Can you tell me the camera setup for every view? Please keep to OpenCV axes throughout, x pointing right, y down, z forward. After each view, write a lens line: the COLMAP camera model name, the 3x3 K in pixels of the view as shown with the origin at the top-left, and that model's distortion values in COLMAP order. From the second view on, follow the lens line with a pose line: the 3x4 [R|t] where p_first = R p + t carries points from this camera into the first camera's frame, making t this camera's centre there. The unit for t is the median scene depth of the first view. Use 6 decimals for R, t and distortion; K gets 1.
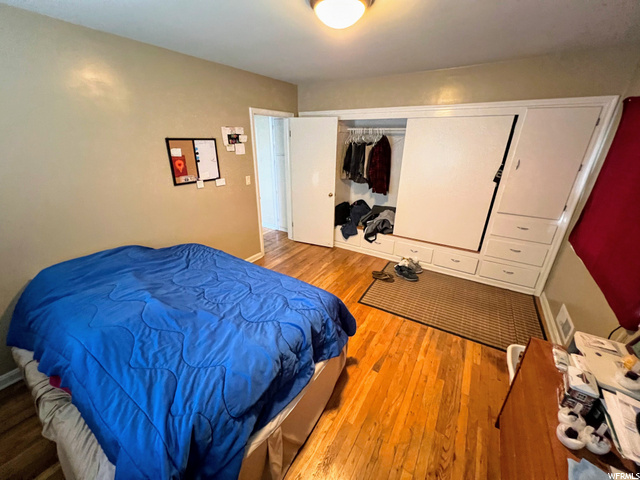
lens RADIAL K [[254.9, 0, 317.6], [0, 254.9, 241.8], [0, 0, 1]] dist [-0.002936, 0.000055]
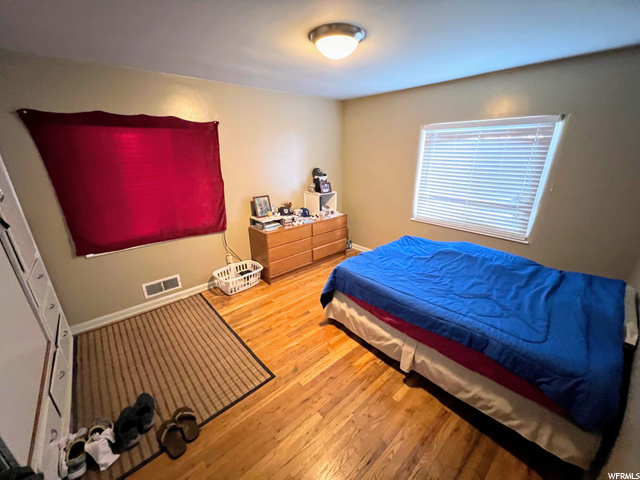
lens RADIAL K [[254.9, 0, 320.3], [0, 254.9, 240.7], [0, 0, 1]] dist [-0.002936, 0.000055]
pose [[-0.962587, -0.087760, 0.256369, -0.135303], [0.106421, 0.747648, 0.655512, -0.599481], [-0.249202, 0.658271, -0.710337, 1.475376]]
